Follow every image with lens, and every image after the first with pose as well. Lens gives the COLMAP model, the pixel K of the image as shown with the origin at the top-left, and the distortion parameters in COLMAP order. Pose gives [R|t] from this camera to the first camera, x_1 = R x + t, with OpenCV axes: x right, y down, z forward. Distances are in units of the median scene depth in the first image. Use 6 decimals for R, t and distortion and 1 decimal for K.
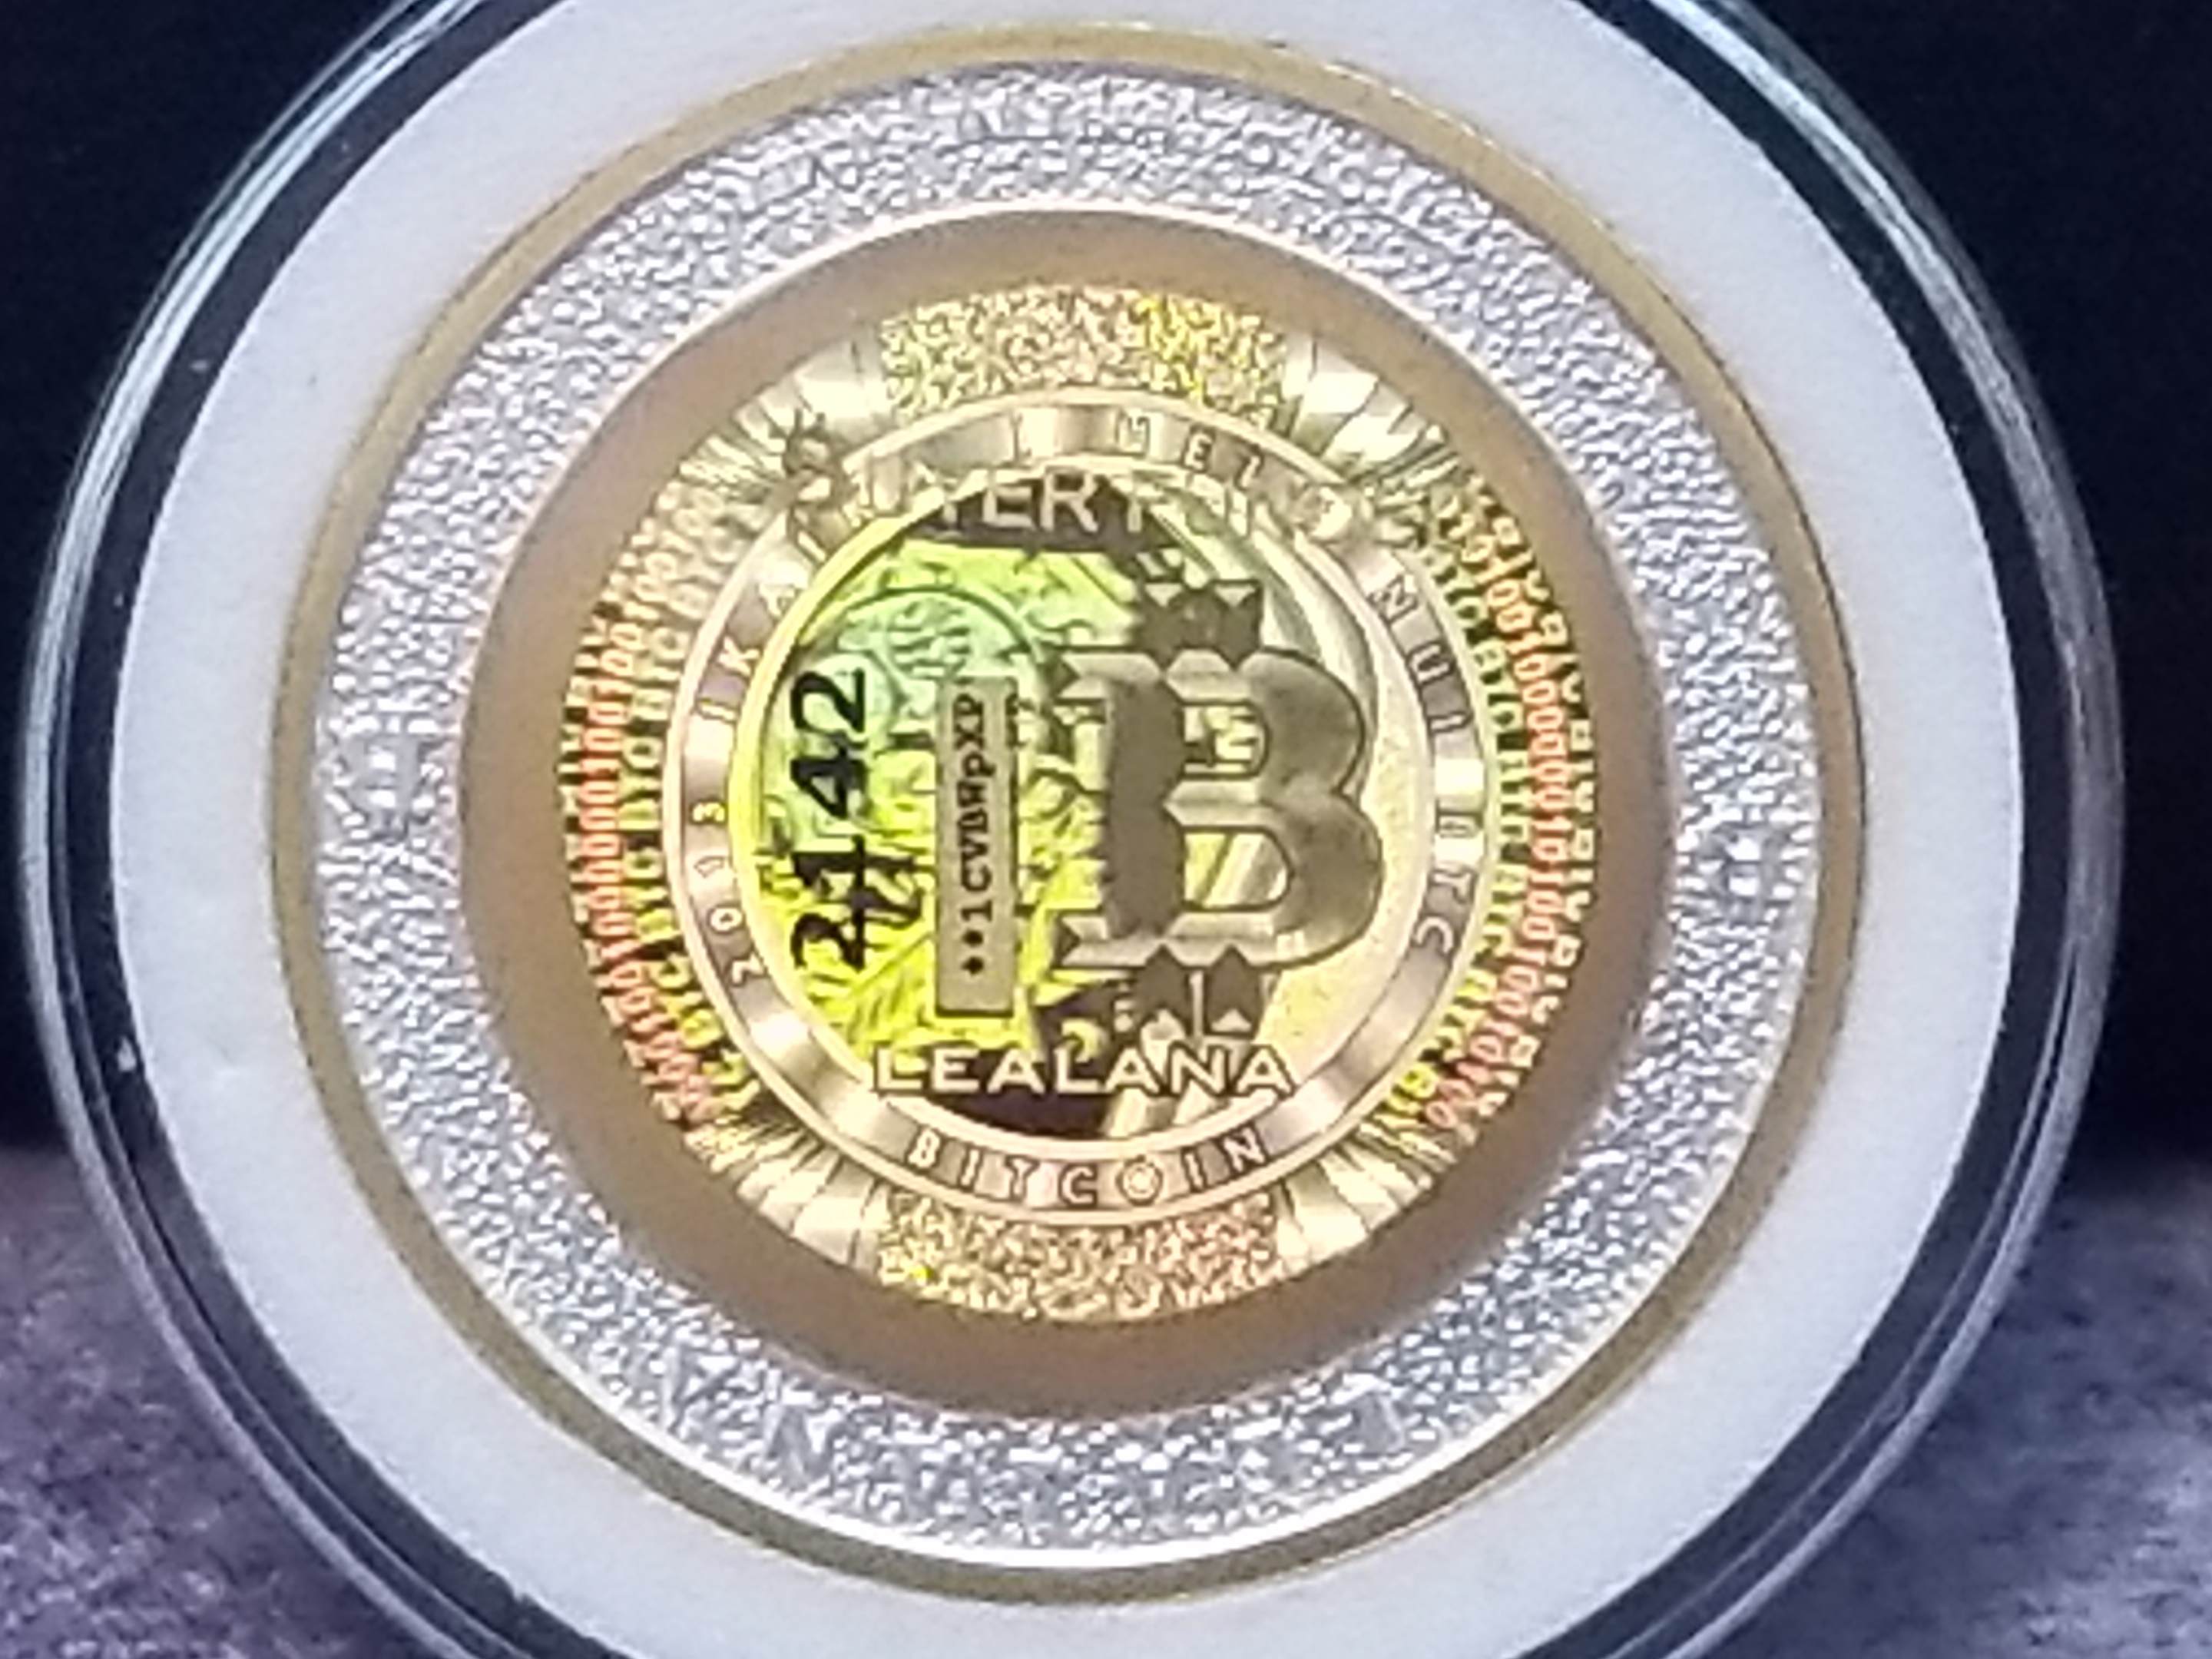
lens RADIAL K [[1668.7, 0, 1106.8], [0, 1668.7, 830.9], [0, 0, 1]] dist [0.004982, -0.003664]
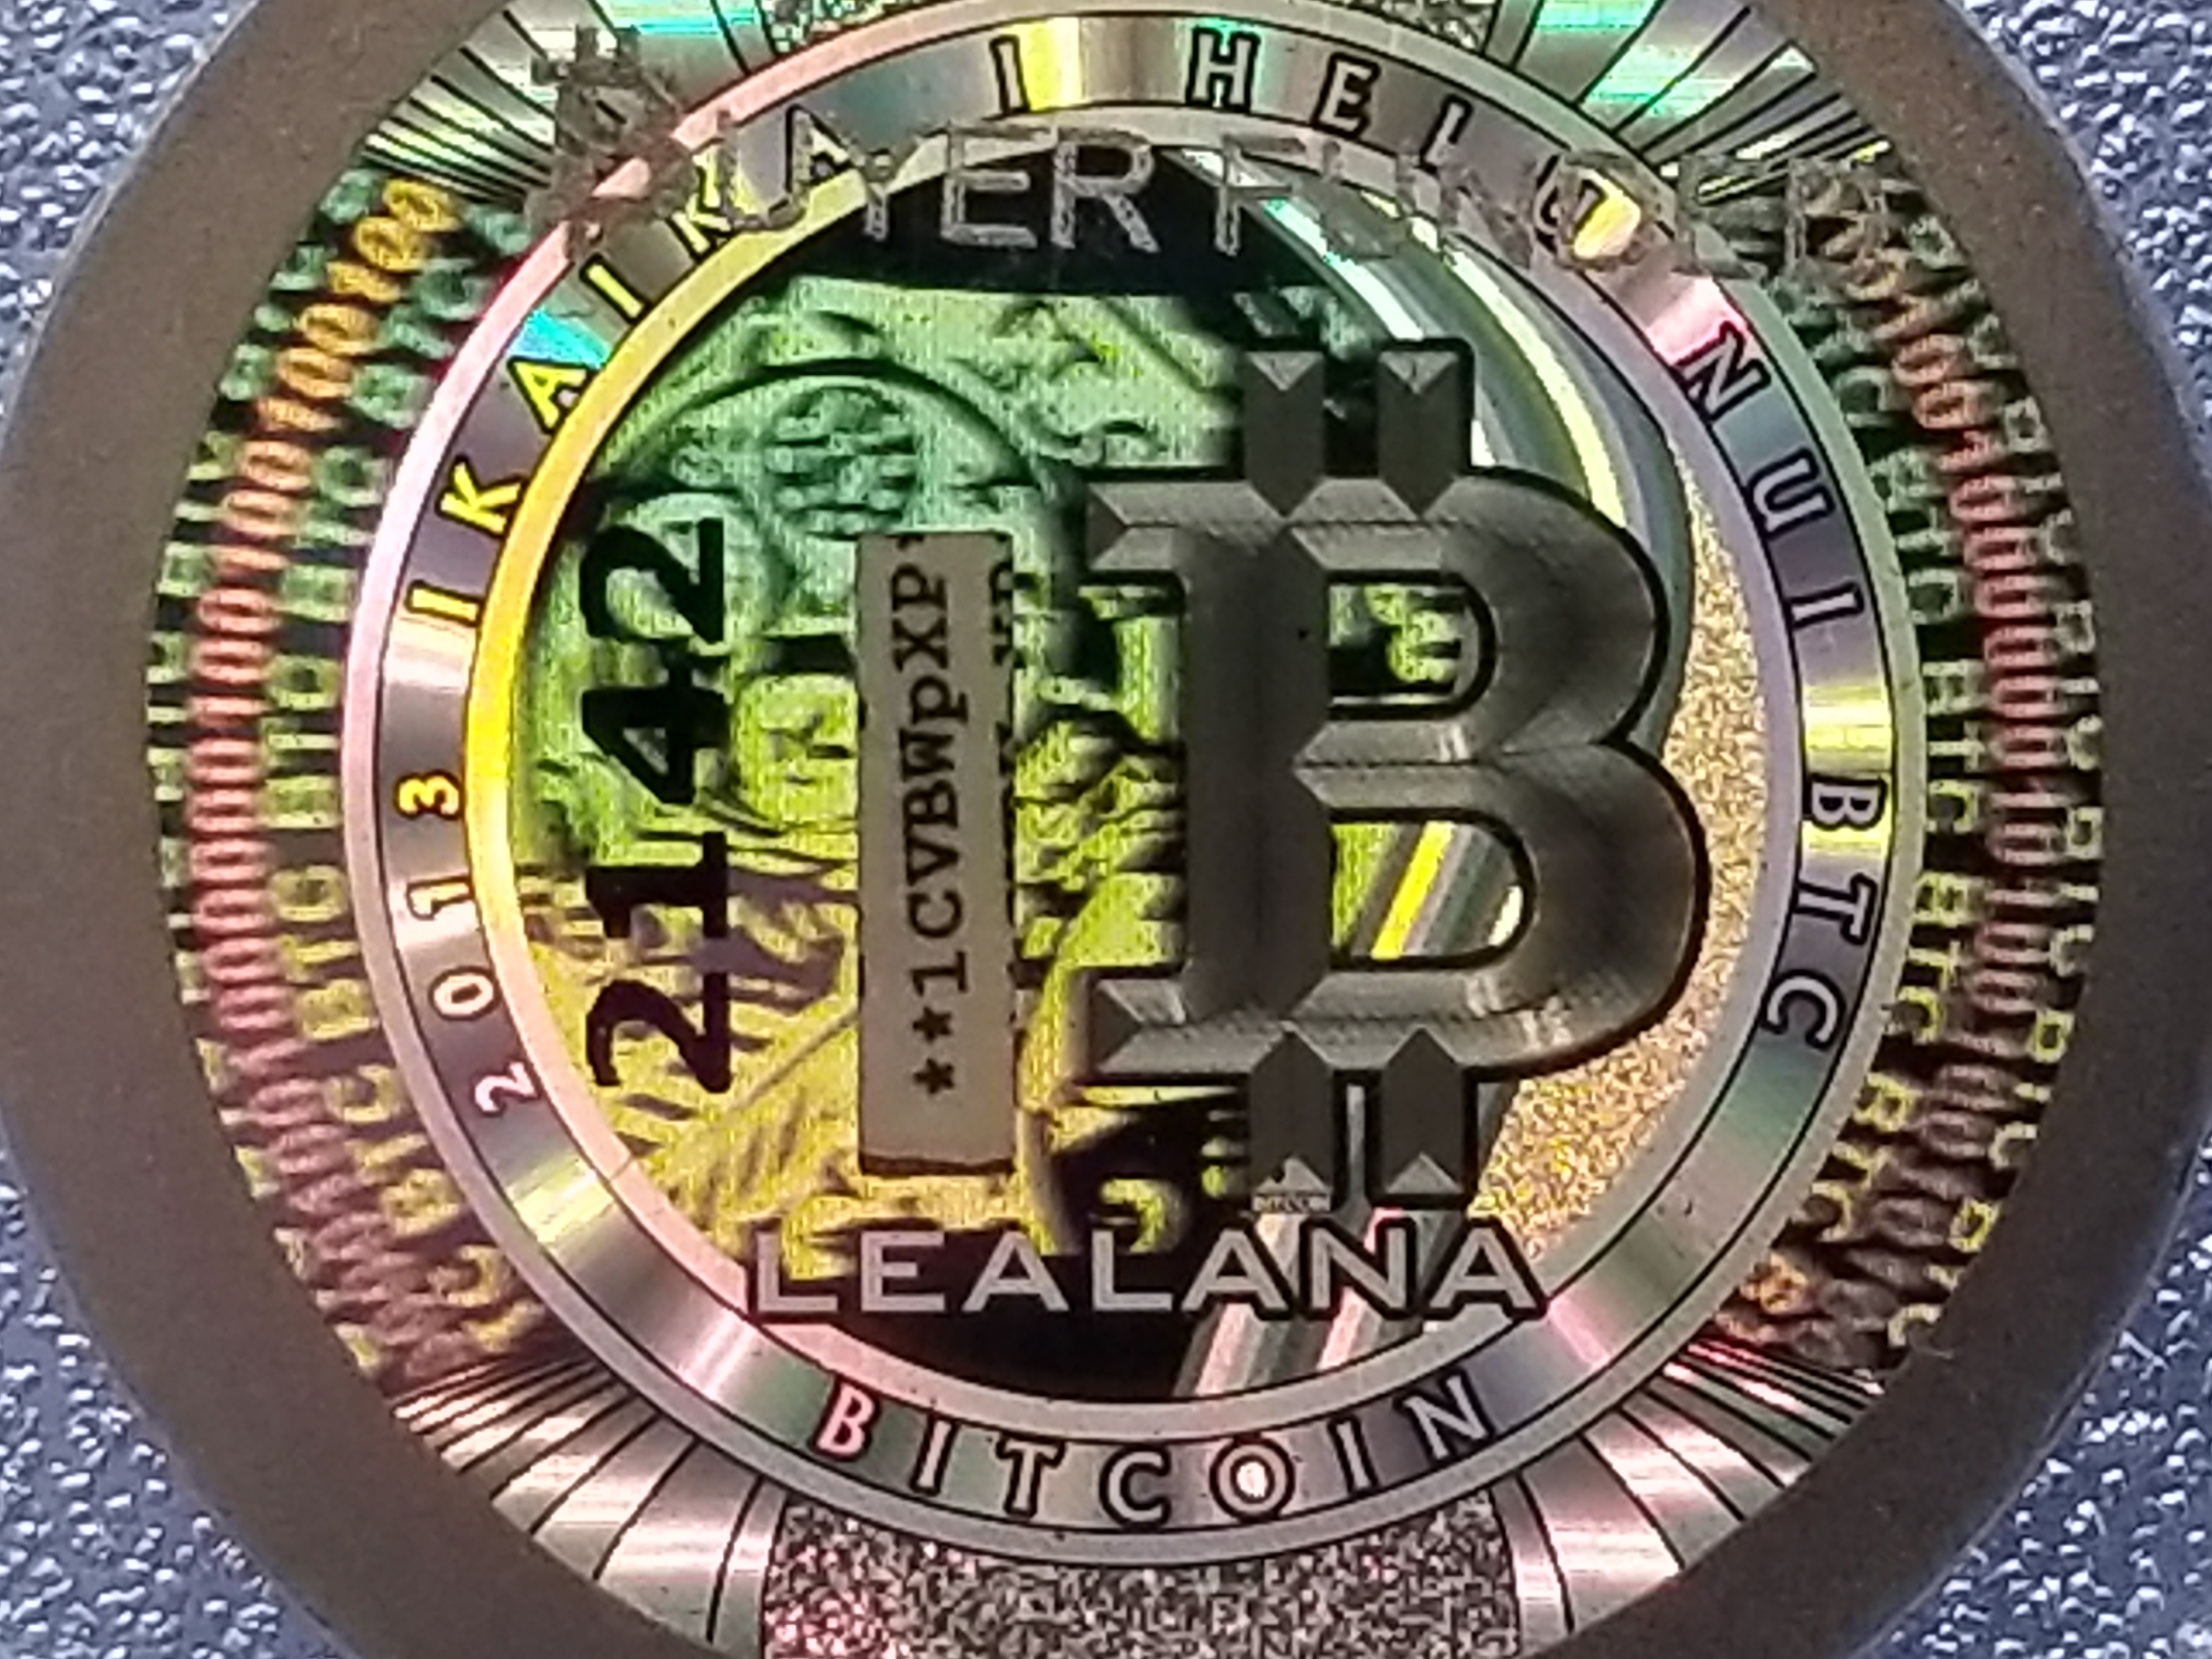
lens RADIAL K [[1668.7, 0, 1106.8], [0, 1668.7, 830.9], [0, 0, 1]] dist [0.004982, -0.003664]
pose [[0.998987, -0.011853, -0.043413, -0.000810], [0.012669, 0.999747, 0.018563, -0.006621], [0.043182, -0.019094, 0.998885, 0.470630]]
